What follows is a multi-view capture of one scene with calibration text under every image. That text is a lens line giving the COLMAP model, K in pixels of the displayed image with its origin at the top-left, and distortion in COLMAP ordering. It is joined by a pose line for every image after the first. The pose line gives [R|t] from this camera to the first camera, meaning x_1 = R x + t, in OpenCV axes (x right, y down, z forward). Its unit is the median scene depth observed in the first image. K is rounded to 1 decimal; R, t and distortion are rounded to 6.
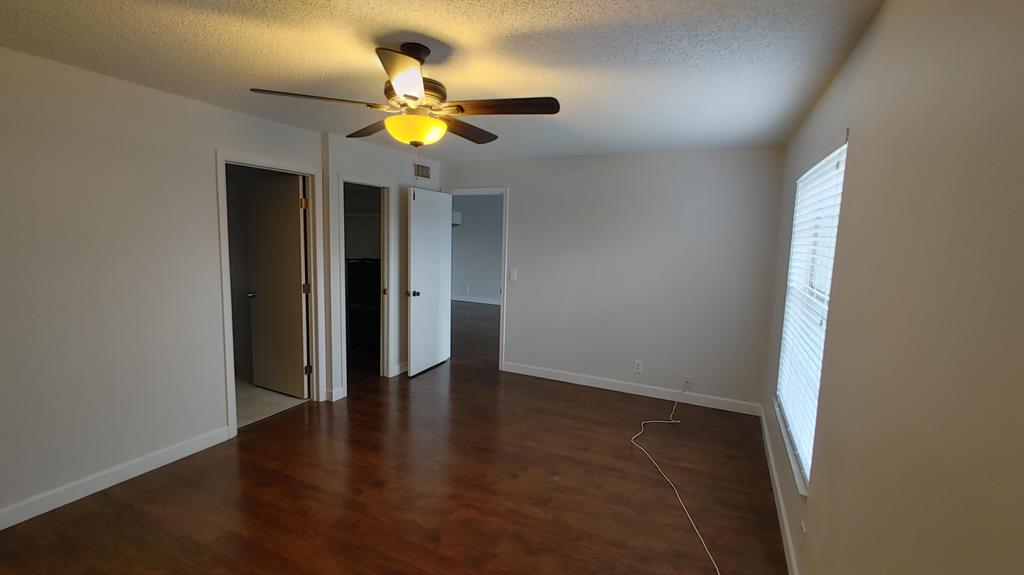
lens RADIAL K [[439.1, 0, 510.0], [0, 439.1, 286.9], [0, 0, 1]] dist [0.000731, 0.000061]
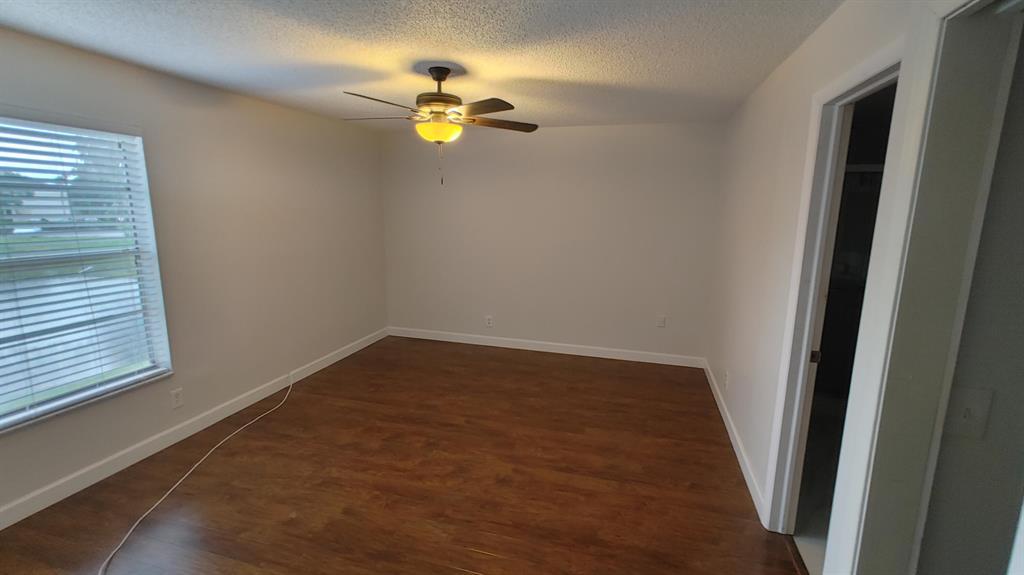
lens RADIAL K [[439.1, 0, 513.6], [0, 439.1, 284.0], [0, 0, 1]] dist [0.000731, 0.000061]
pose [[-0.983105, -0.013711, -0.182529, -0.155862], [-0.064139, 0.959772, 0.273357, -0.235242], [0.171438, 0.280446, -0.944436, 1.955750]]
